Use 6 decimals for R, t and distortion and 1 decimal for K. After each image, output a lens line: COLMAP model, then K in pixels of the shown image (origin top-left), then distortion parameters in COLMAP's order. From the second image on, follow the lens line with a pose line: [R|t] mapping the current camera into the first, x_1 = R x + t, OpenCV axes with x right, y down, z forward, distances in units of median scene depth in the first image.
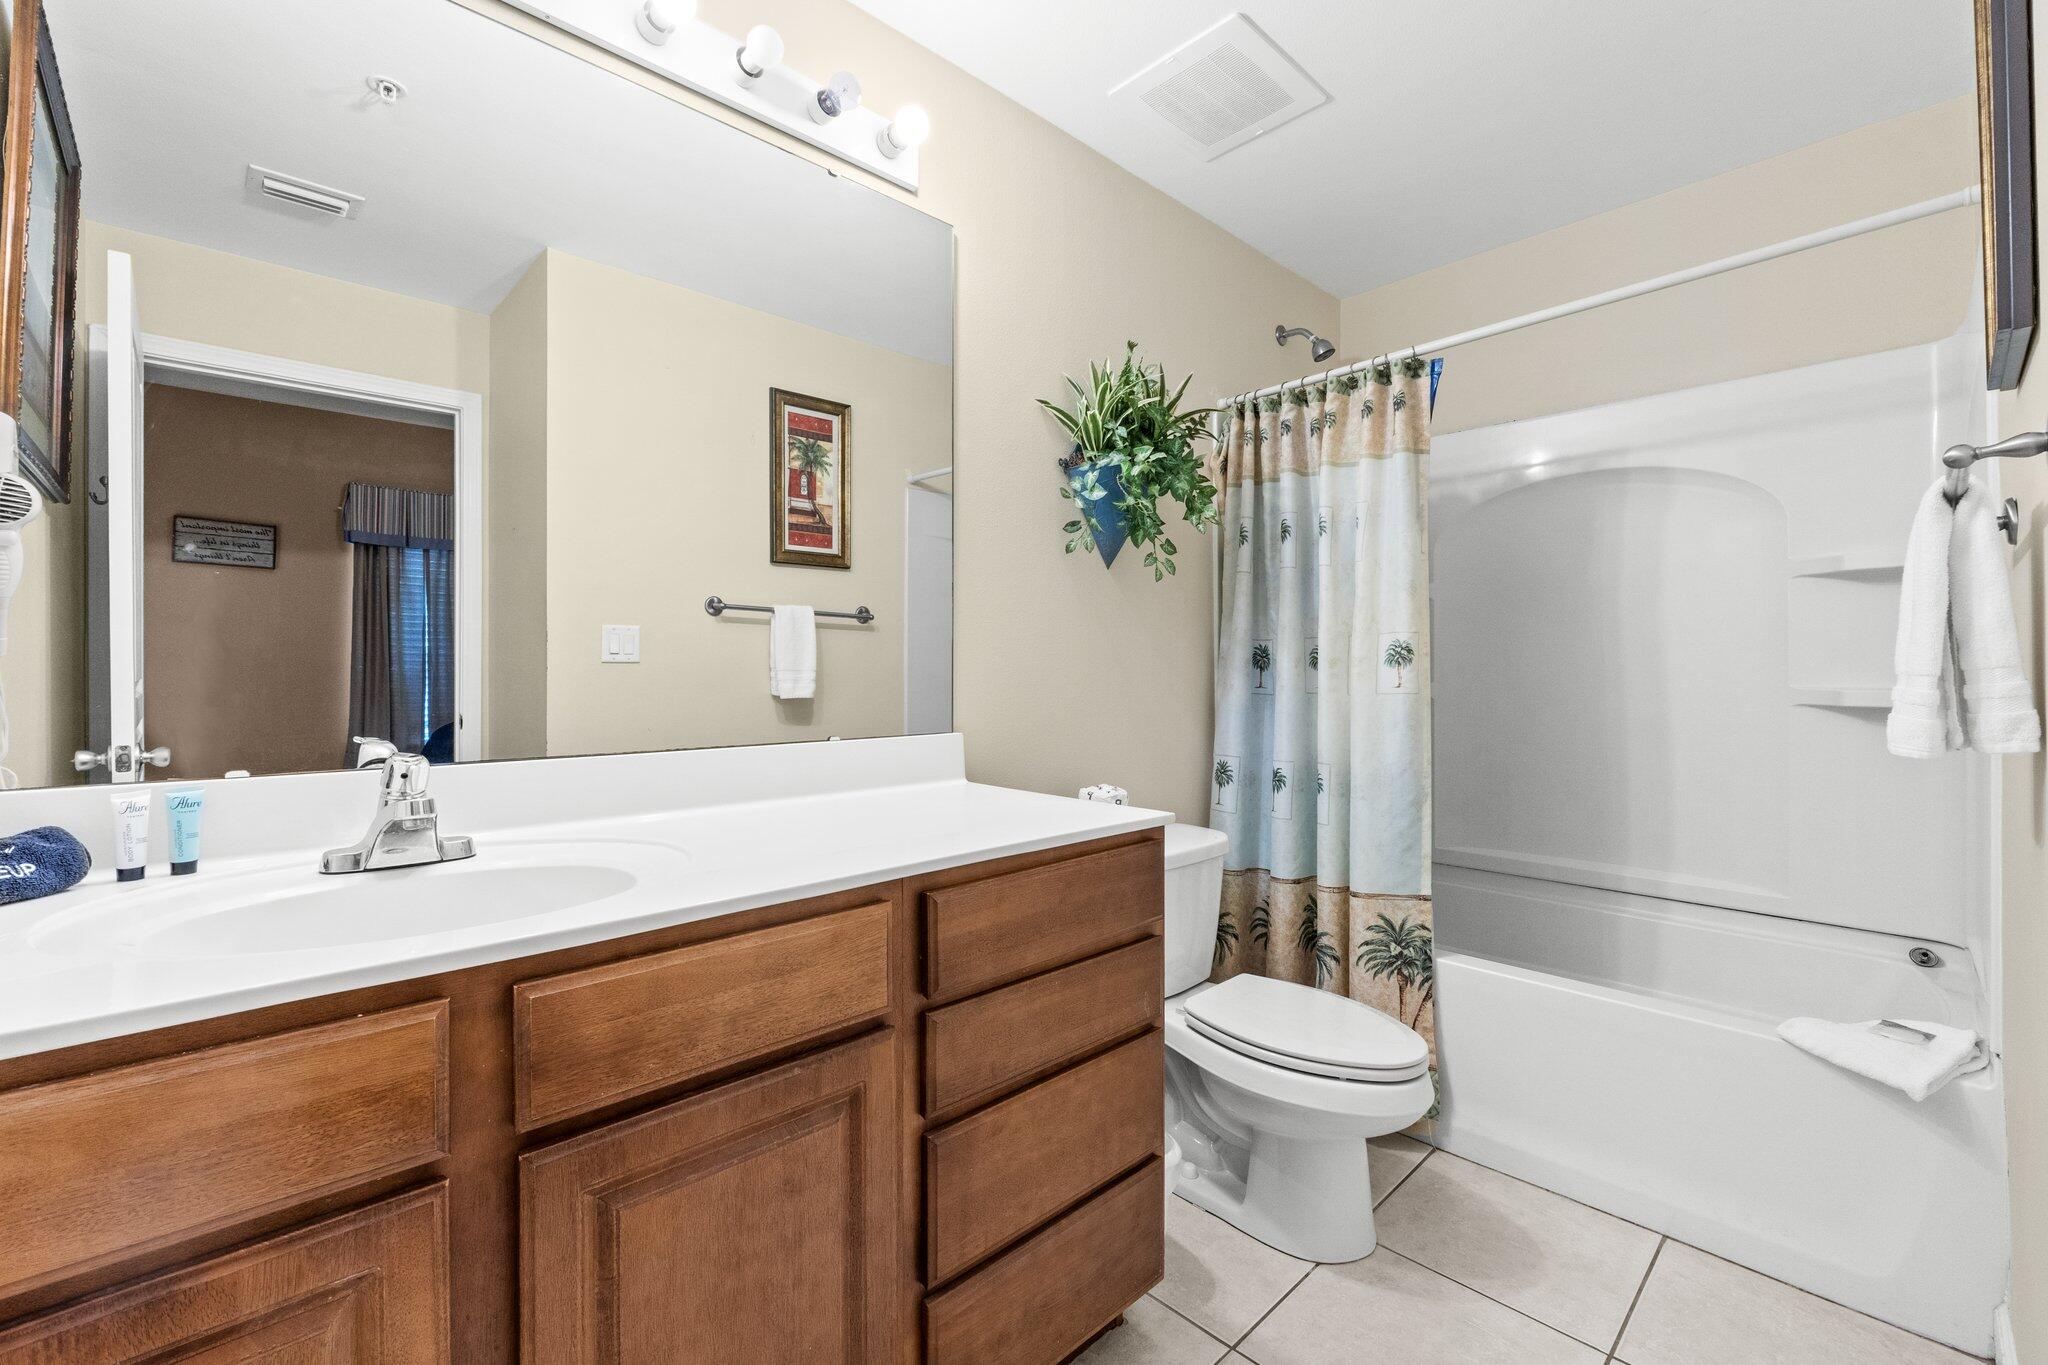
lens RADIAL K [[884.1, 0, 1034.0], [0, 884.1, 680.9], [0, 0, 1]] dist [-0.004118, 0.000496]
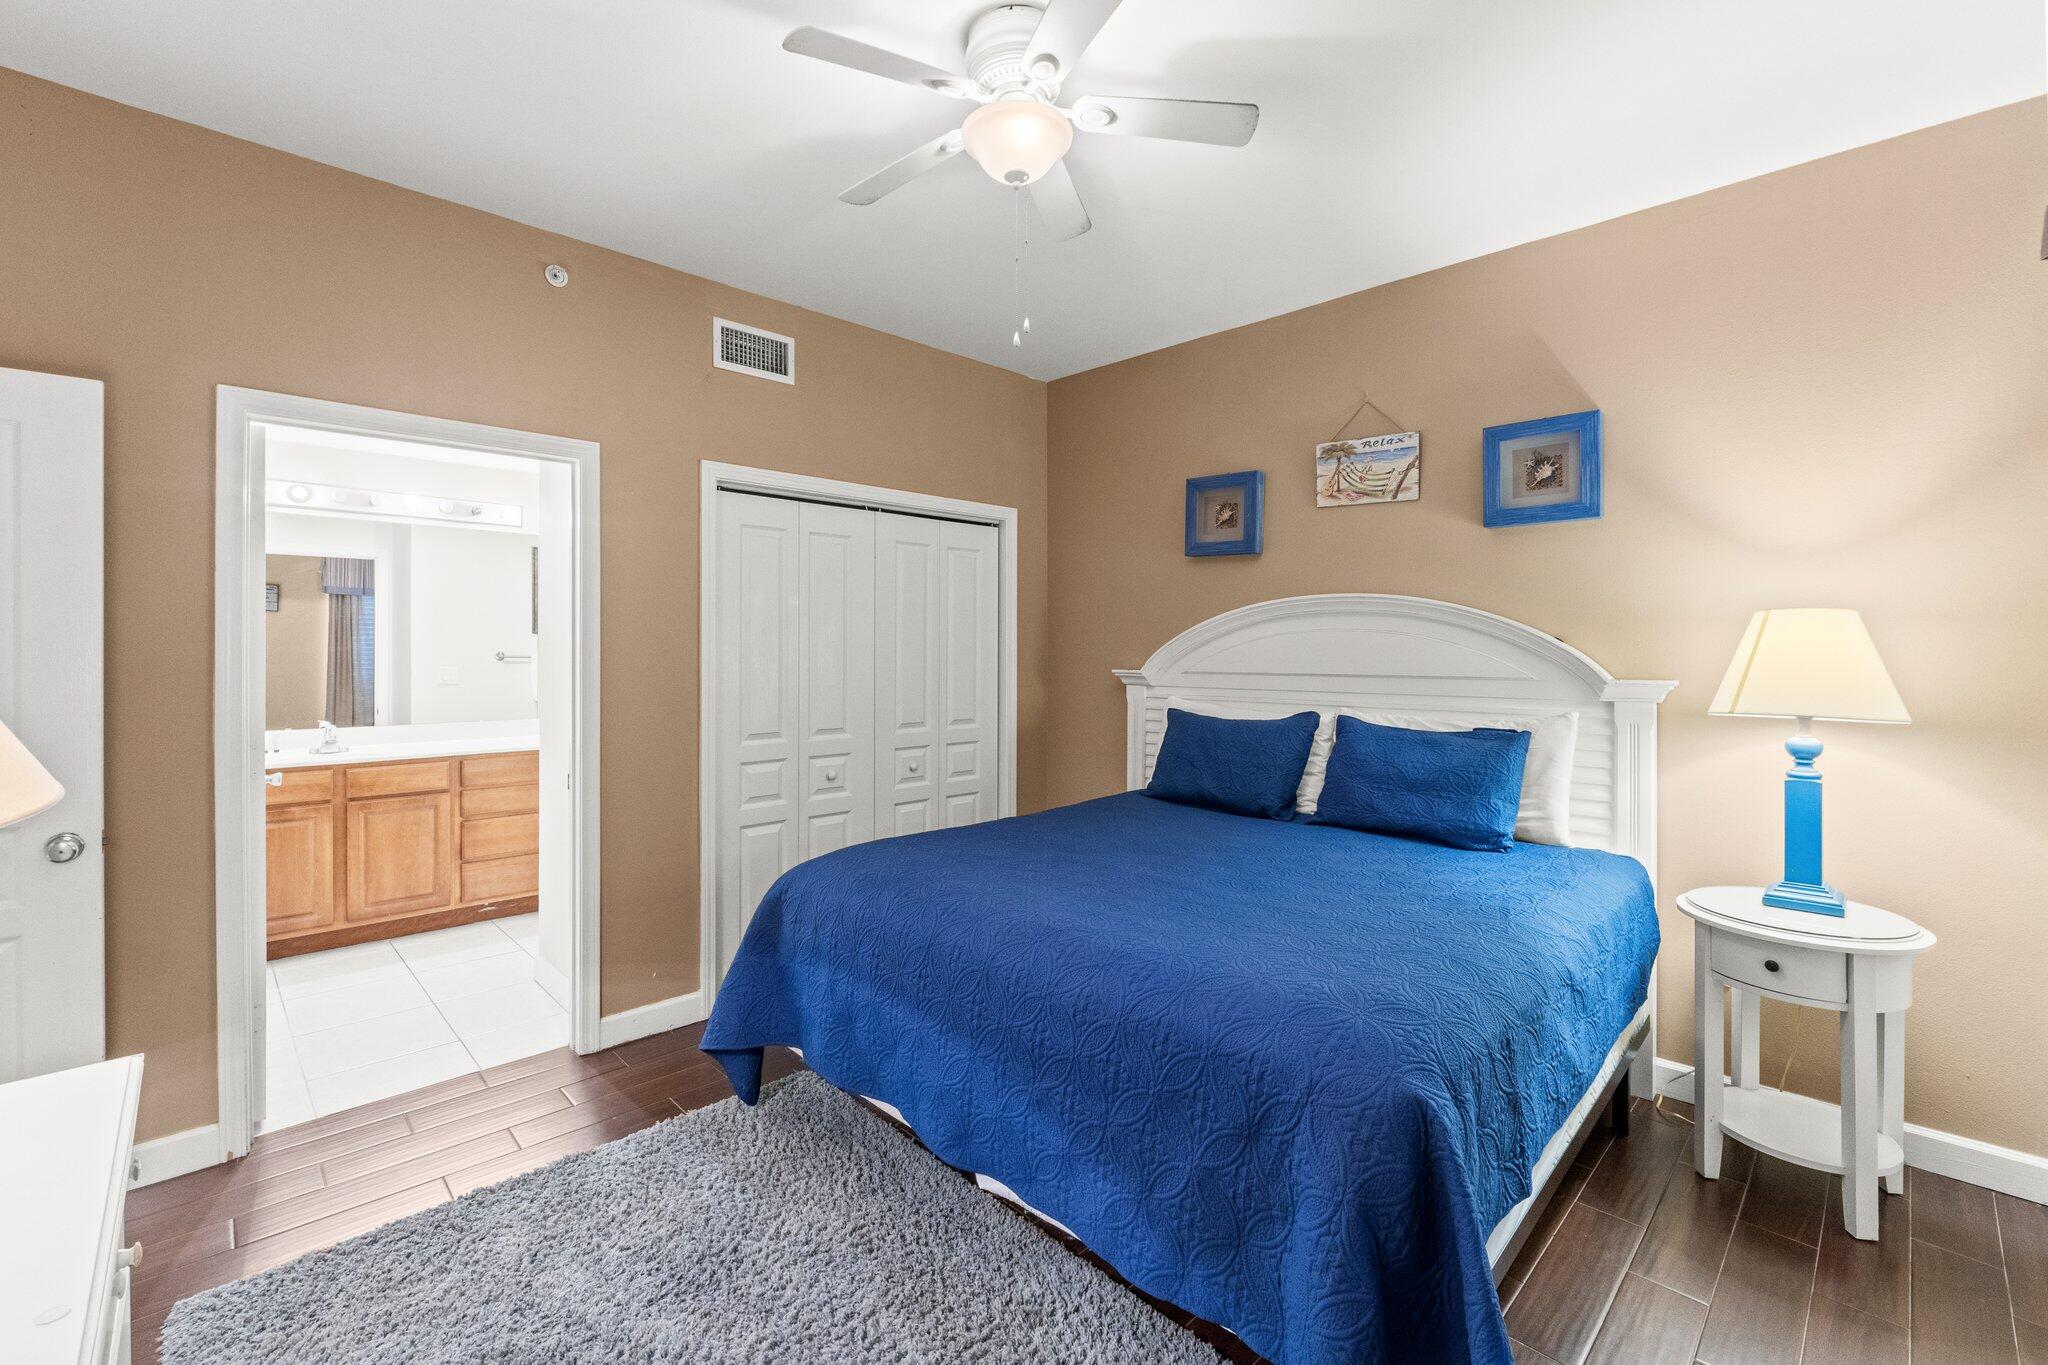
lens RADIAL K [[884.1, 0, 1015.0], [0, 884.1, 662.8], [0, 0, 1]] dist [-0.004118, 0.000496]
pose [[0.999996, 0.001059, -0.002577, 2.485469], [-0.001062, 0.999999, -0.001258, -0.203183], [0.002576, 0.001261, 0.999996, -3.094387]]
